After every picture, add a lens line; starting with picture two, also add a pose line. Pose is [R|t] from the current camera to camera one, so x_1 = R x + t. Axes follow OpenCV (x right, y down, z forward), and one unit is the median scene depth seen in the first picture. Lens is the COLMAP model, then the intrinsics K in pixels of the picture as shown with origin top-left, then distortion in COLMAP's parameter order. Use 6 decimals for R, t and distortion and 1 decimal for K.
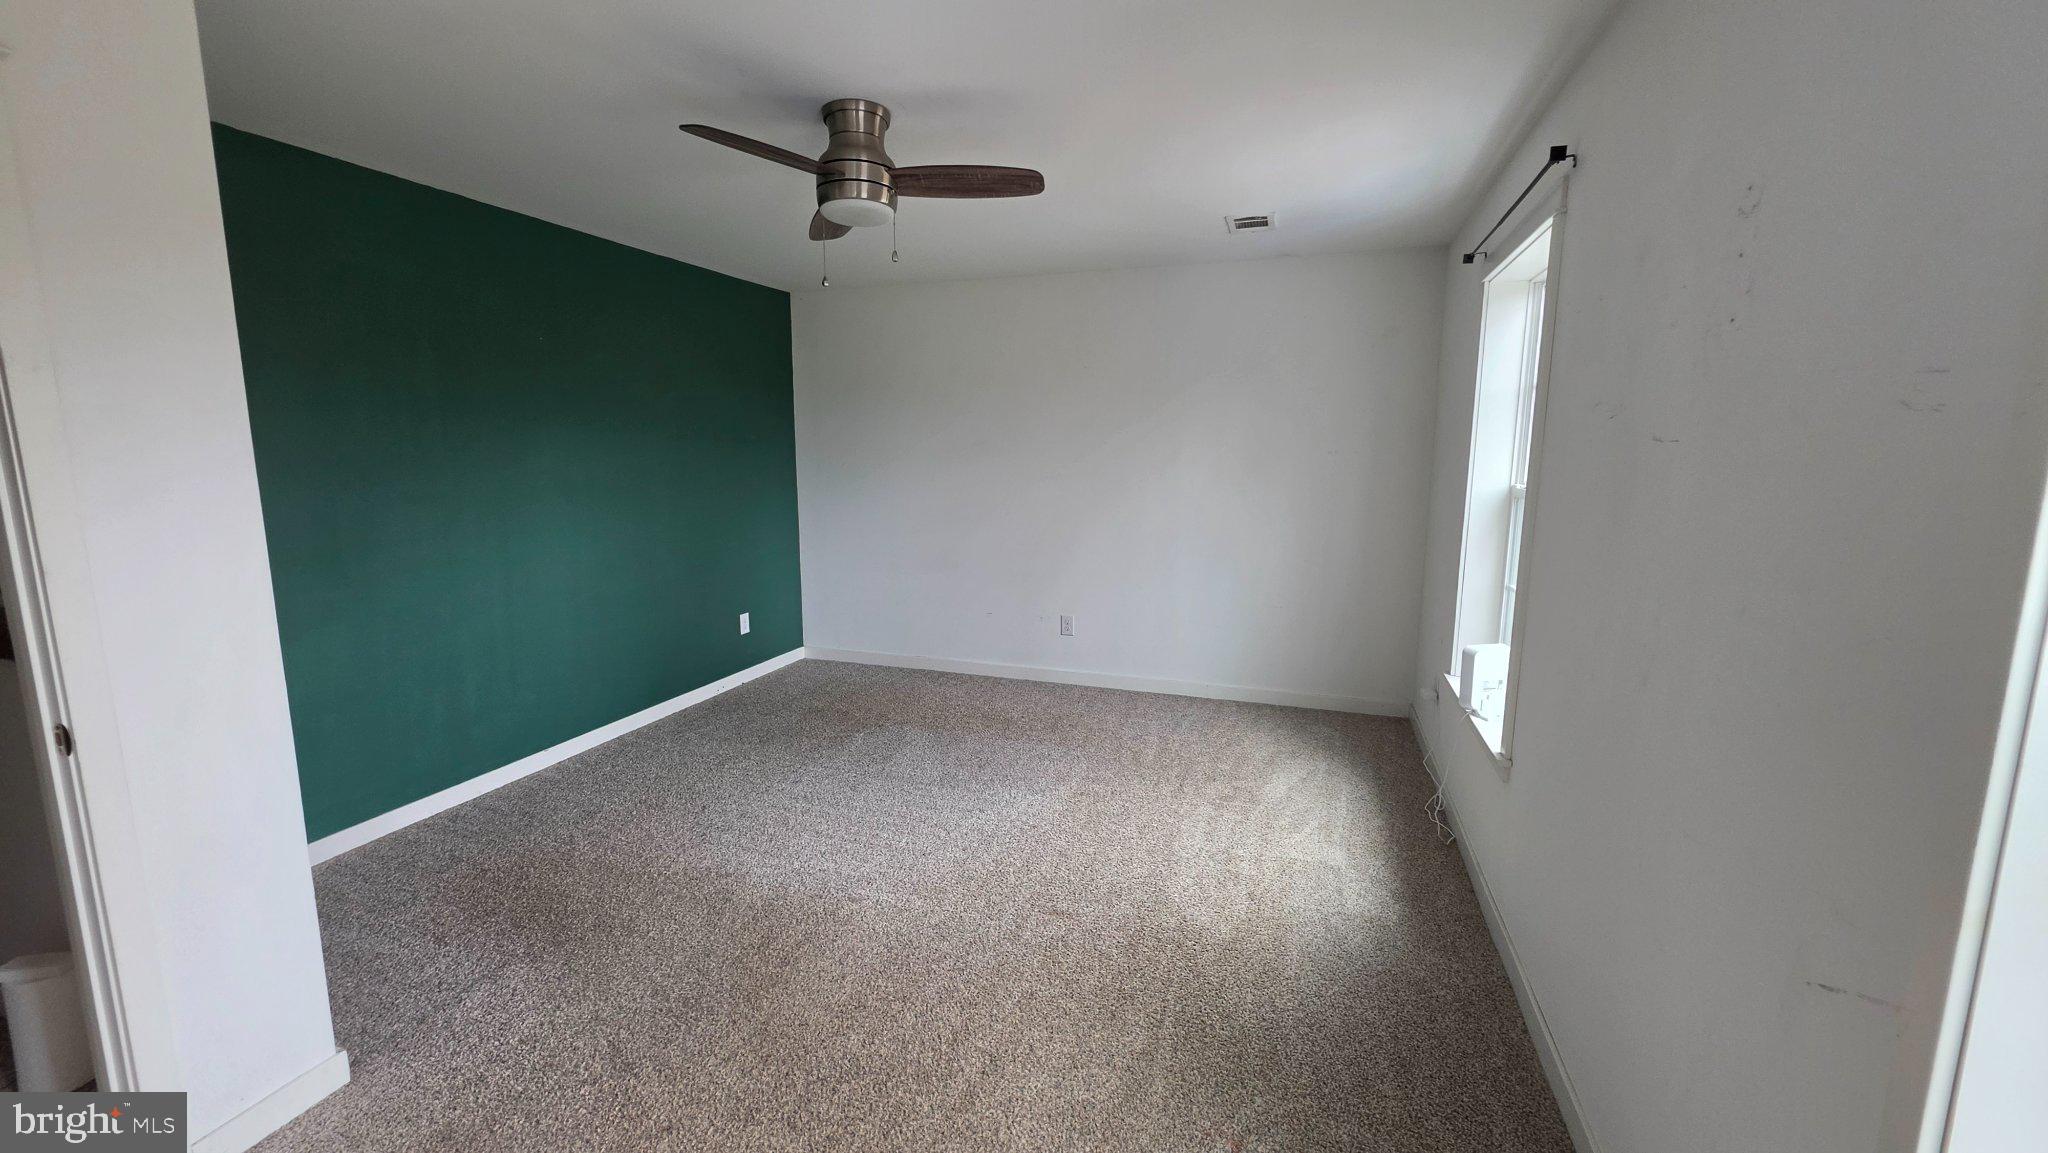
lens RADIAL K [[822.9, 0, 1010.4], [0, 822.9, 571.2], [0, 0, 1]] dist [-0.002179, 0.000331]
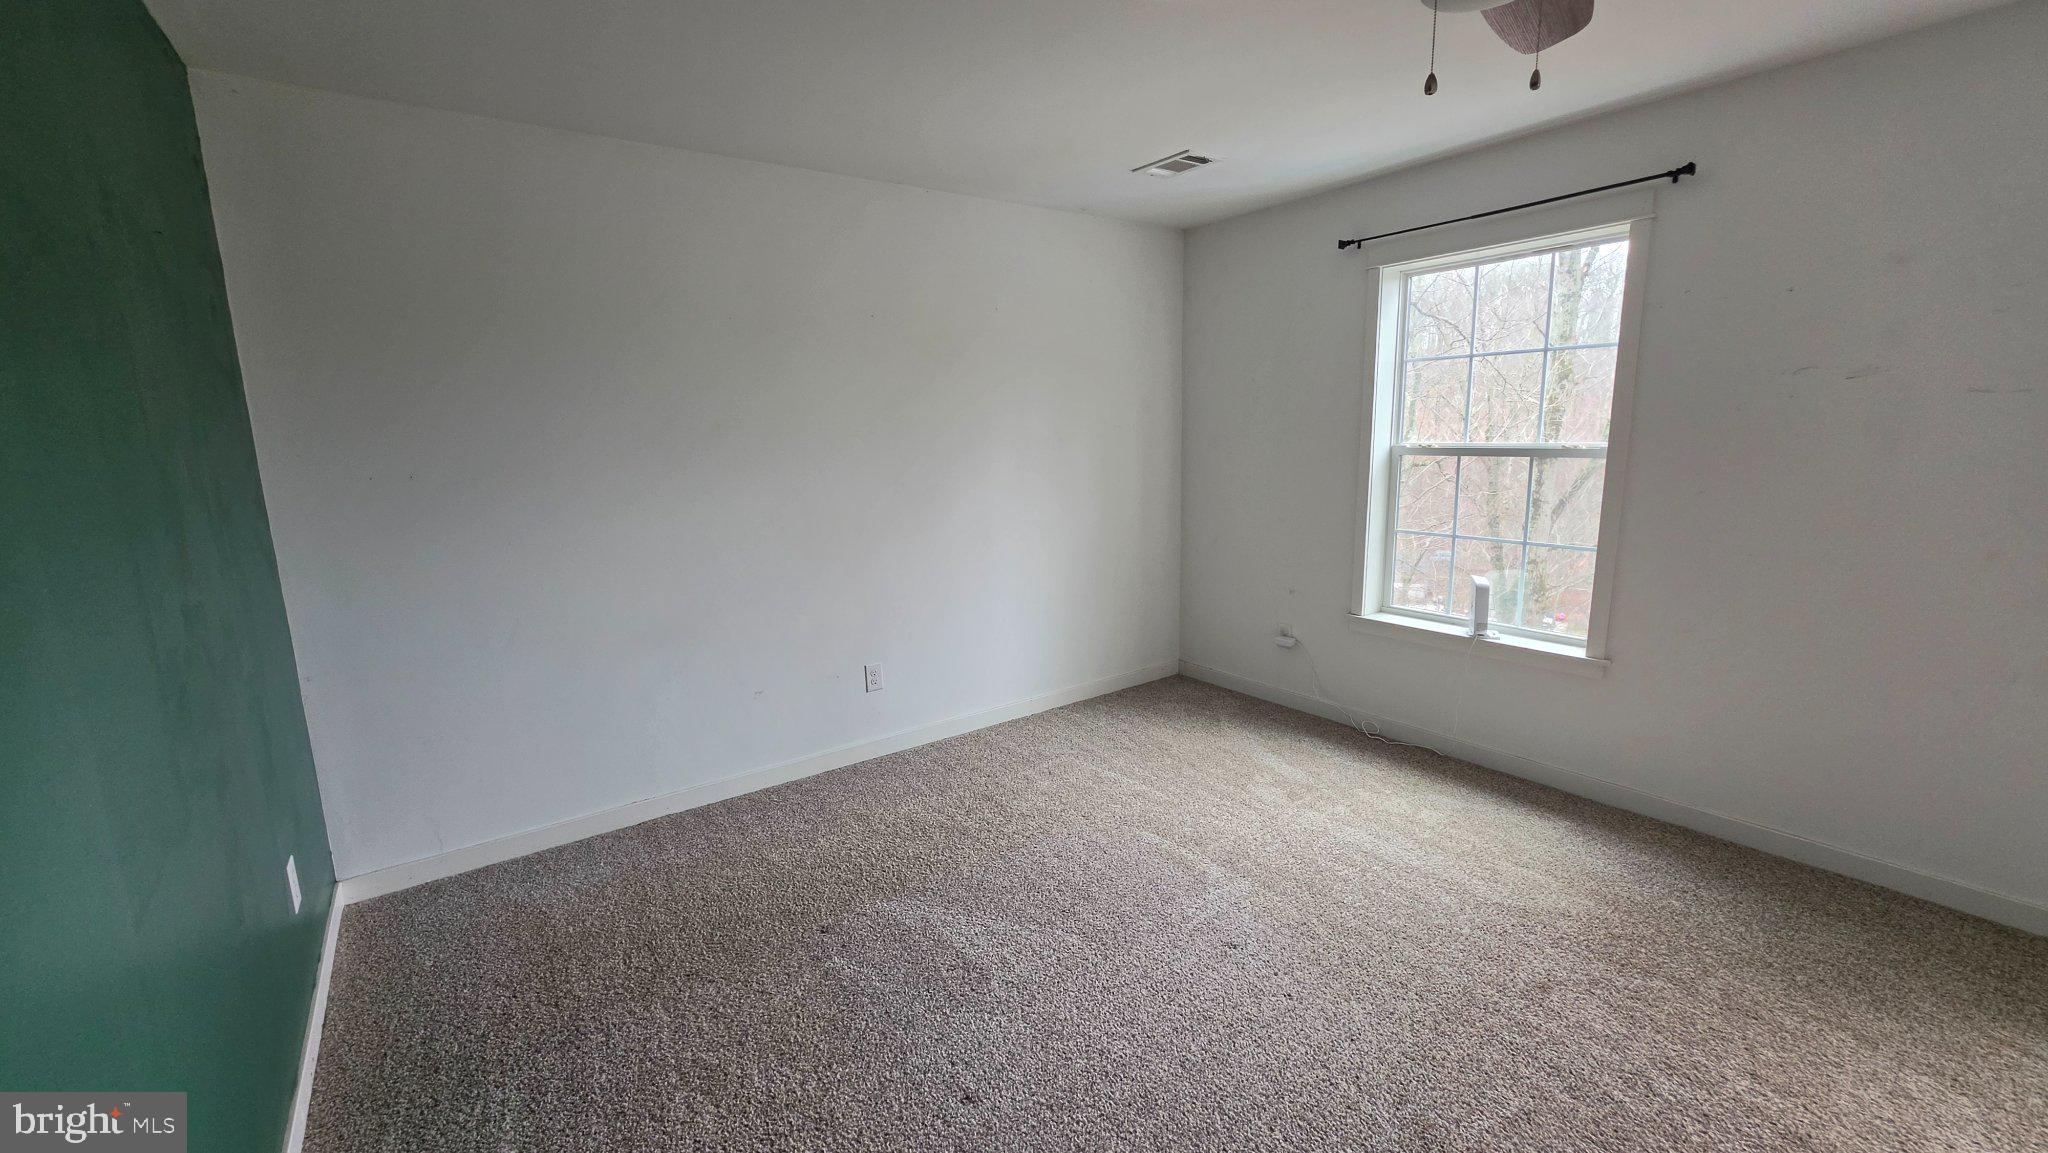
lens RADIAL K [[793.4, 0, 1045.4], [0, 793.4, 570.4], [0, 0, 1]] dist [-0.000606, 0.000043]
pose [[0.533371, -0.138404, 0.834482, -0.703005], [0.133764, 0.987911, 0.078354, -0.095252], [-0.835238, 0.069832, 0.545436, 0.873394]]
